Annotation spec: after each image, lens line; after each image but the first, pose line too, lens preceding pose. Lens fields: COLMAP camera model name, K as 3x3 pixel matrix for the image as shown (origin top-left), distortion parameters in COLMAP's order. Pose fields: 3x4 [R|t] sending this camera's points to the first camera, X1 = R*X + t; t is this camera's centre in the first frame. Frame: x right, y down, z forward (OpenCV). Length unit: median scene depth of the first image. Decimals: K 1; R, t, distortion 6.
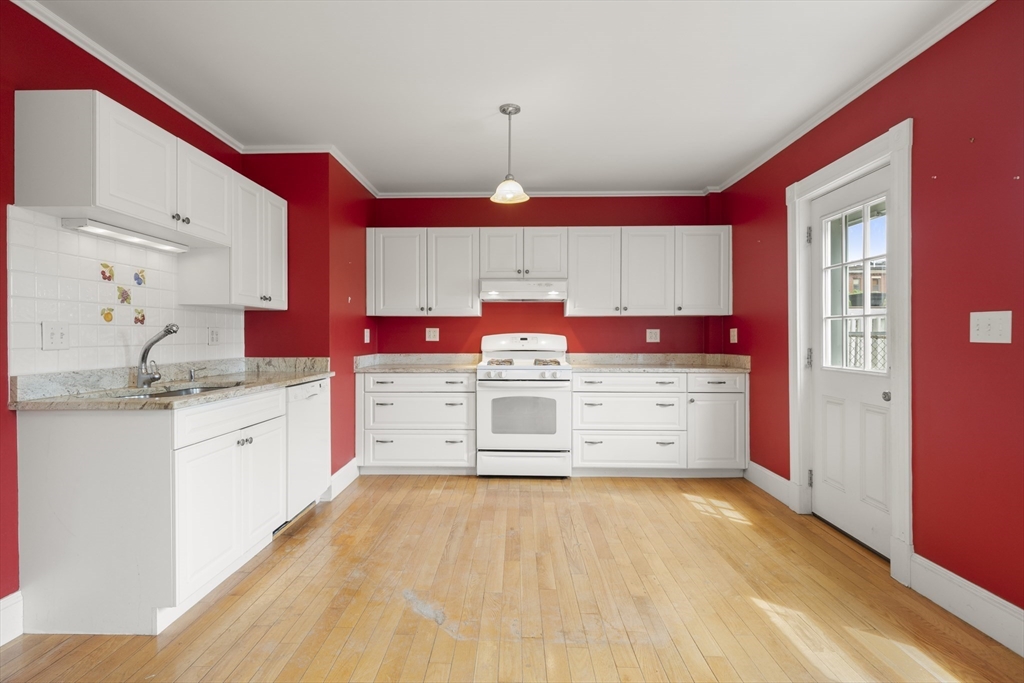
lens RADIAL K [[504.2, 0, 508.7], [0, 504.2, 338.7], [0, 0, 1]] dist [0.000661, -0.000015]
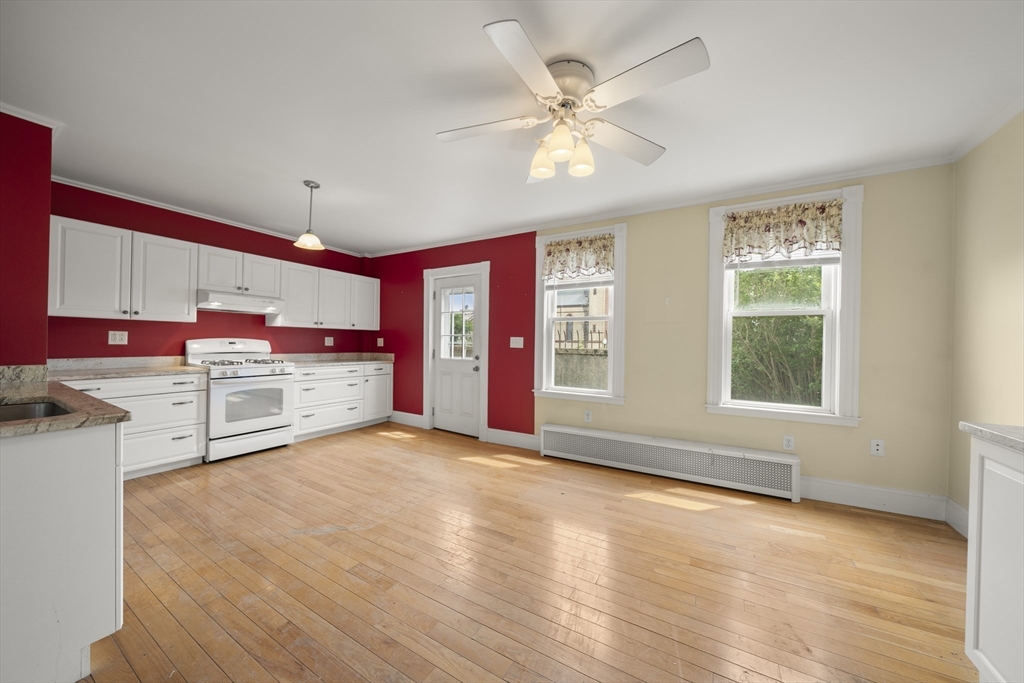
lens RADIAL K [[332.1, 0, 512.0], [0, 332.1, 341.5], [0, 0, 1]] dist [-0.000846, -0.000034]
pose [[0.502254, 0.012048, 0.864636, -0.371176], [-0.012164, 0.999902, -0.006866, -0.006912], [-0.864634, -0.007069, 0.502352, 0.022997]]
